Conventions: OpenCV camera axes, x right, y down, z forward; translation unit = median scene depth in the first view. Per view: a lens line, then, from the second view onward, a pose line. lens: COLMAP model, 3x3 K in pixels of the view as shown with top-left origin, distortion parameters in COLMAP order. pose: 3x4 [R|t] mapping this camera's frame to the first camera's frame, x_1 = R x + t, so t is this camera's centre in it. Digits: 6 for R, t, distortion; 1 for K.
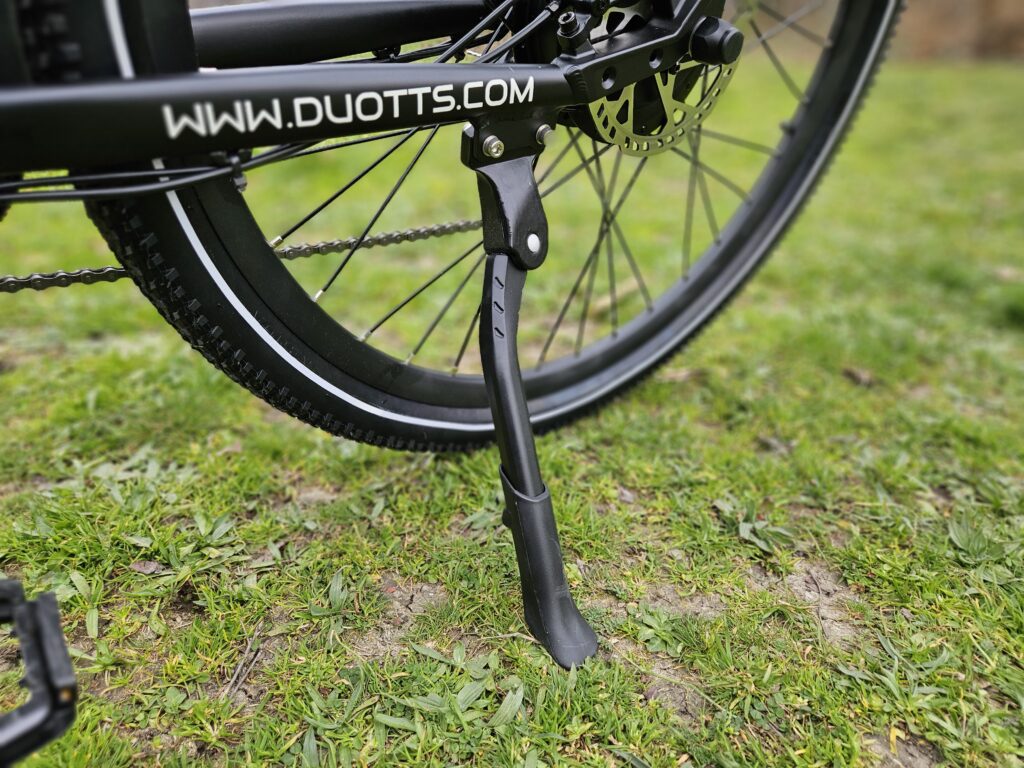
lens RADIAL K [[675.8, 0, 512.0], [0, 675.8, 384.0], [0, 0, 1]] dist [0.054619, -0.054075]
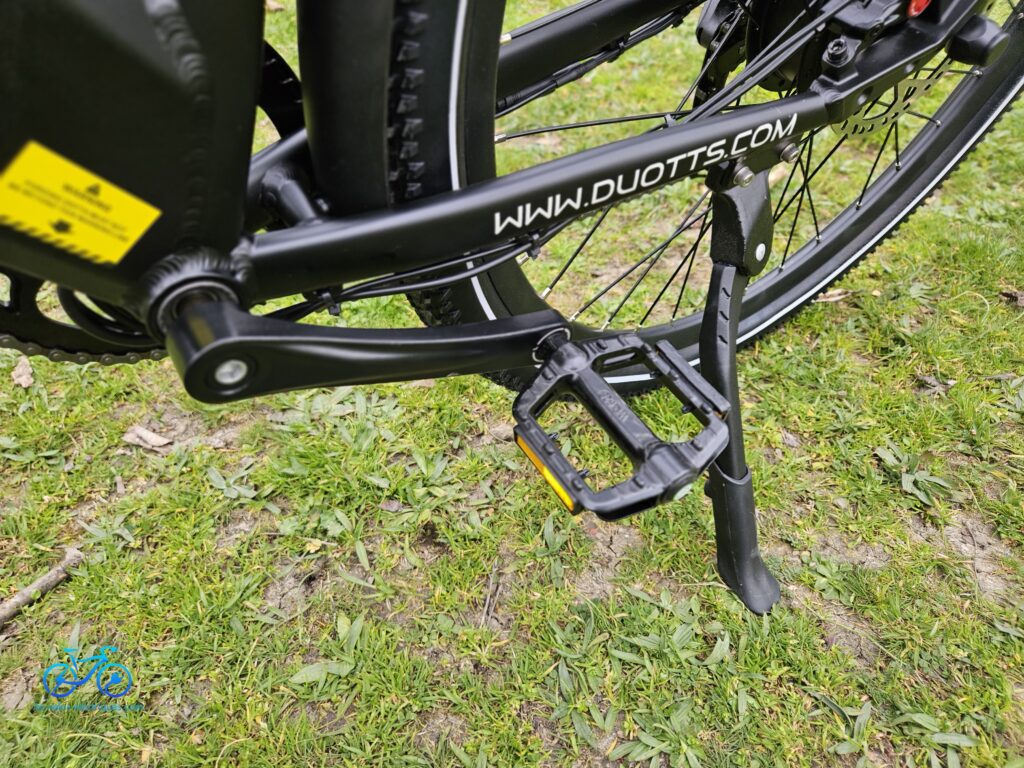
lens RADIAL K [[683.2, 0, 512.0], [0, 683.2, 384.0], [0, 0, 1]] dist [0.029156, -0.037056]
pose [[0.996039, 0.022484, -0.086032, -0.239668], [0.000384, 0.966408, 0.257012, -0.268153], [0.088920, -0.256027, 0.962571, -0.093080]]
